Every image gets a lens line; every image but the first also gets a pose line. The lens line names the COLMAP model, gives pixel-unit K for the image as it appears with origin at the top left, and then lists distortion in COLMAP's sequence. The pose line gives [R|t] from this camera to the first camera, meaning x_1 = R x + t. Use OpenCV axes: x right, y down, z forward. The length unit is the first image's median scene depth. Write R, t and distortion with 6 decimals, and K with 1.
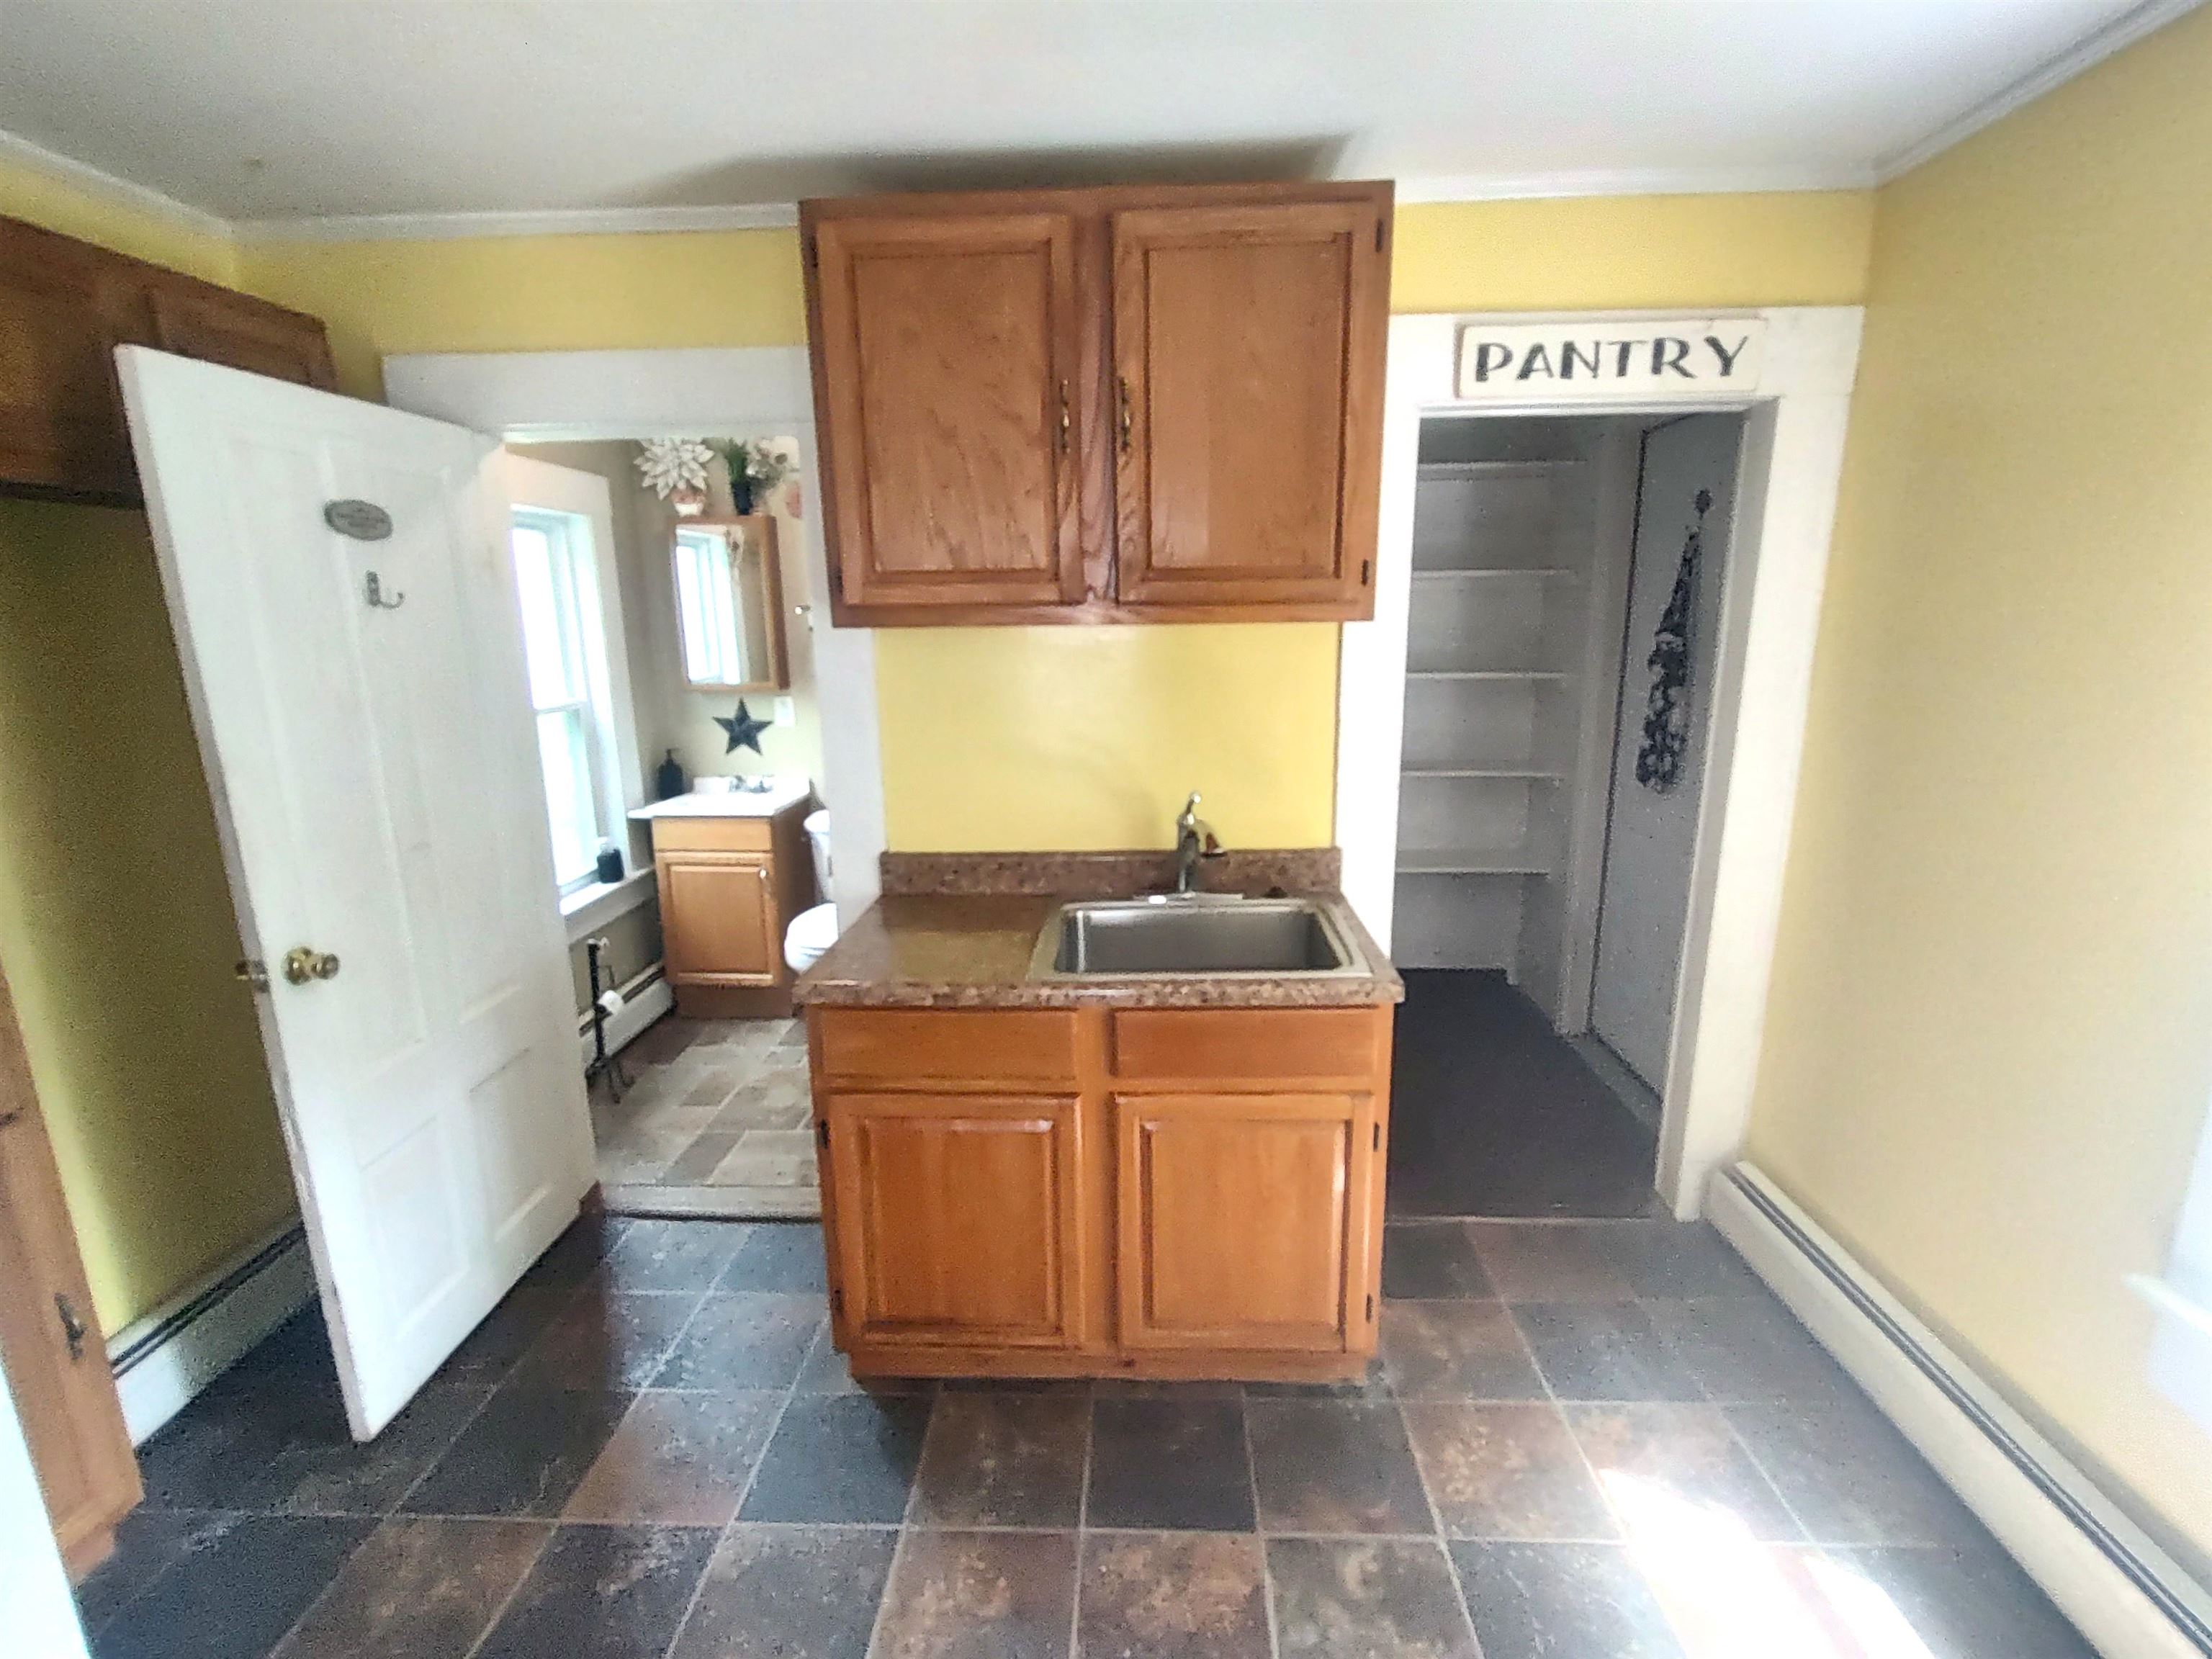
lens RADIAL K [[1012.0, 0, 1118.2], [0, 1012.0, 835.7], [0, 0, 1]] dist [-0.003291, -0.000360]
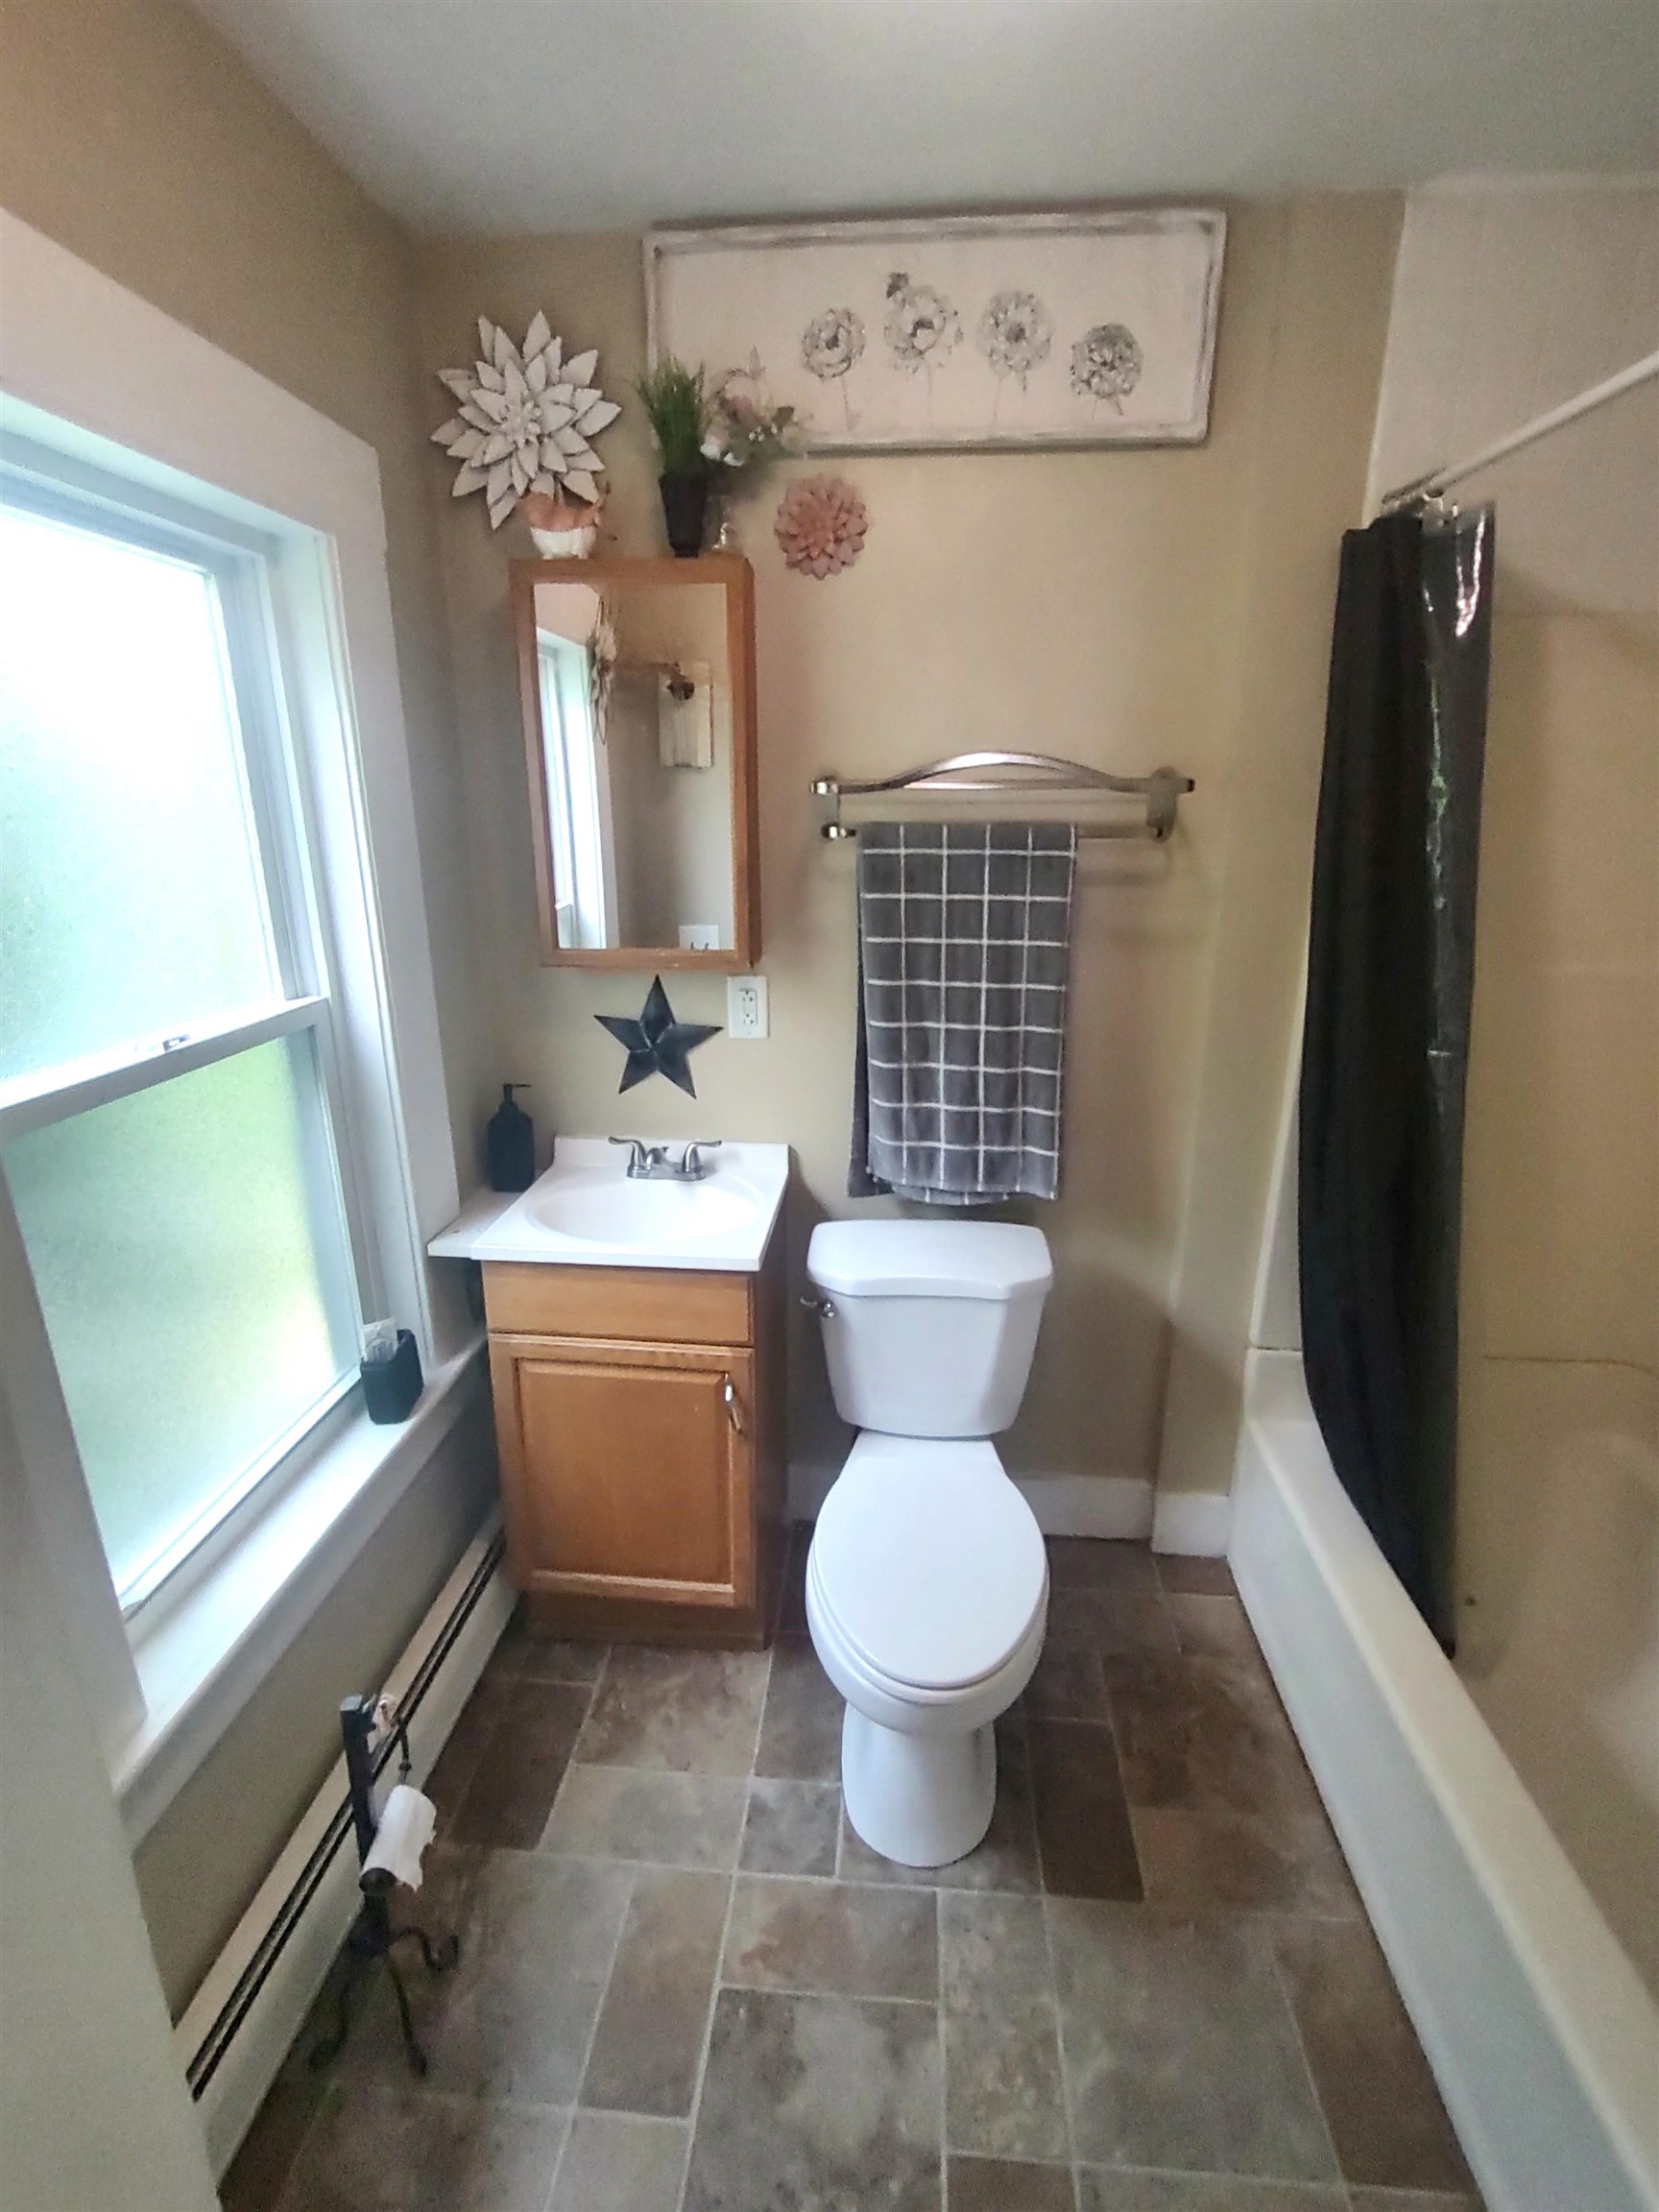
lens RADIAL K [[1012.0, 0, 818.5], [0, 1012.0, 1098.3], [0, 0, 1]] dist [-0.003291, -0.000360]
pose [[0.998418, 0.023980, -0.050855, -0.287901], [-0.020250, 0.997154, 0.072623, -0.121884], [0.052452, -0.071479, 0.996062, 0.560778]]
